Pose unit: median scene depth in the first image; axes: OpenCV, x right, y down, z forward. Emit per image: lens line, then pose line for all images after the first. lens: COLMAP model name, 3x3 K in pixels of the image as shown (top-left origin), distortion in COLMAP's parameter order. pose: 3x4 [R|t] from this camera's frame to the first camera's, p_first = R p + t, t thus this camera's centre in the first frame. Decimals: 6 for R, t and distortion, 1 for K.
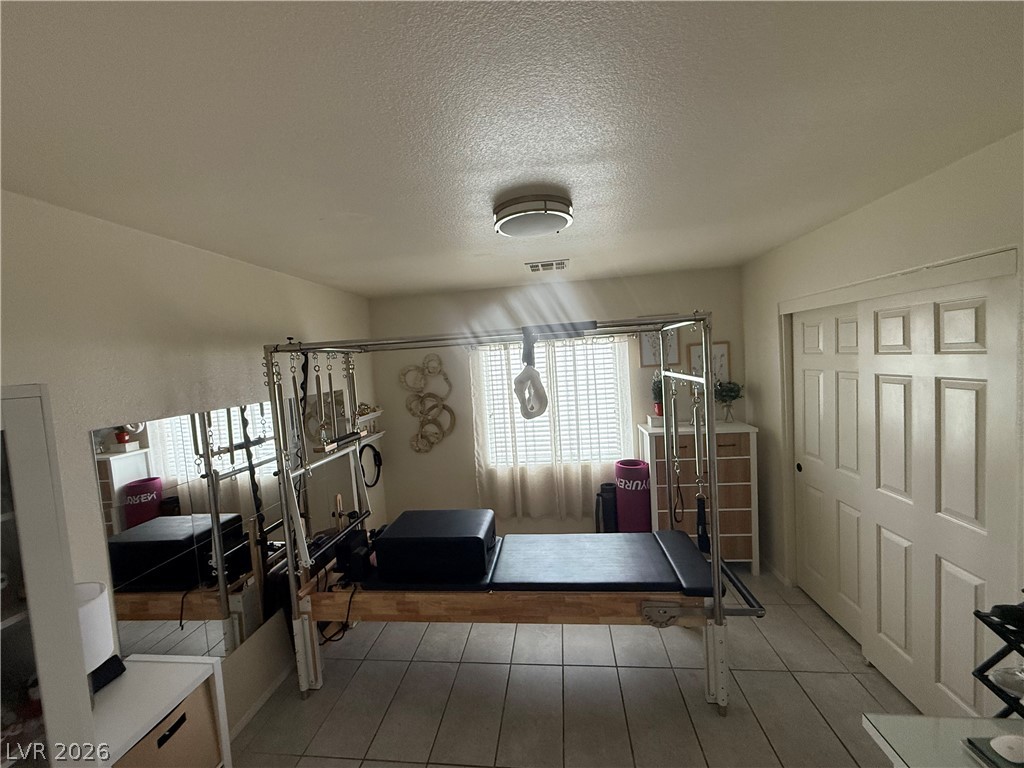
lens RADIAL K [[408.3, 0, 506.8], [0, 408.3, 384.2], [0, 0, 1]] dist [0.000632, 0.000349]
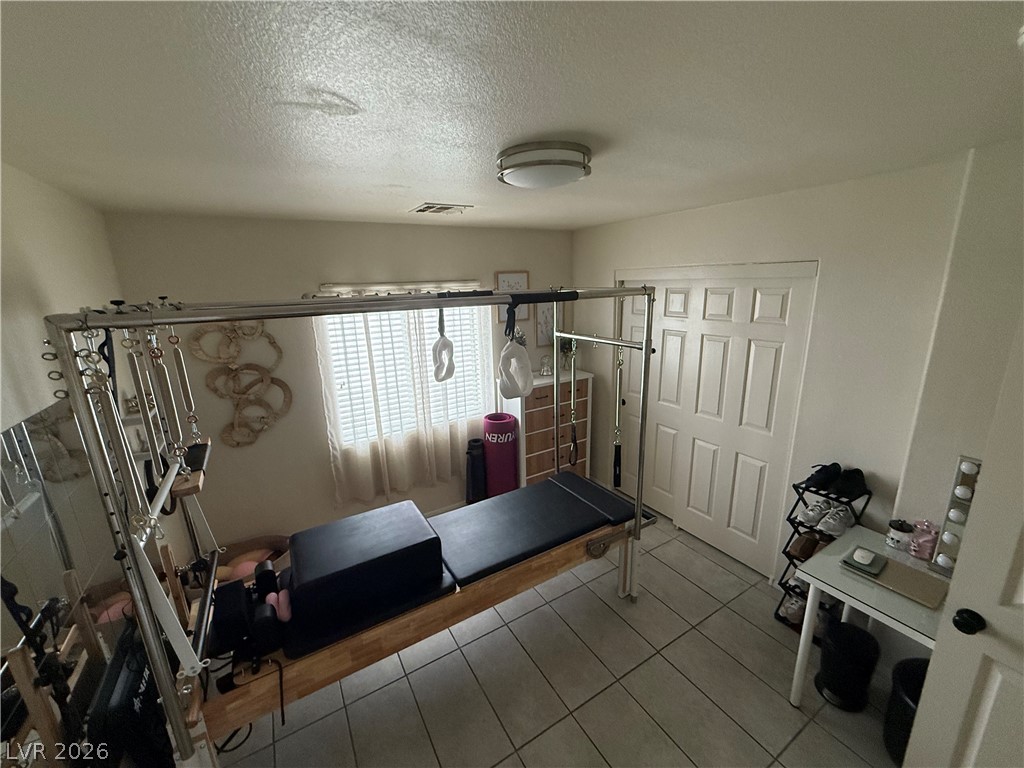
lens RADIAL K [[408.3, 0, 510.6], [0, 408.3, 382.7], [0, 0, 1]] dist [0.000632, 0.000349]
pose [[0.789919, -0.106201, 0.603945, -0.293541], [0.016584, 0.988228, 0.152085, -0.051932], [-0.612987, -0.110119, 0.782381, 0.179456]]
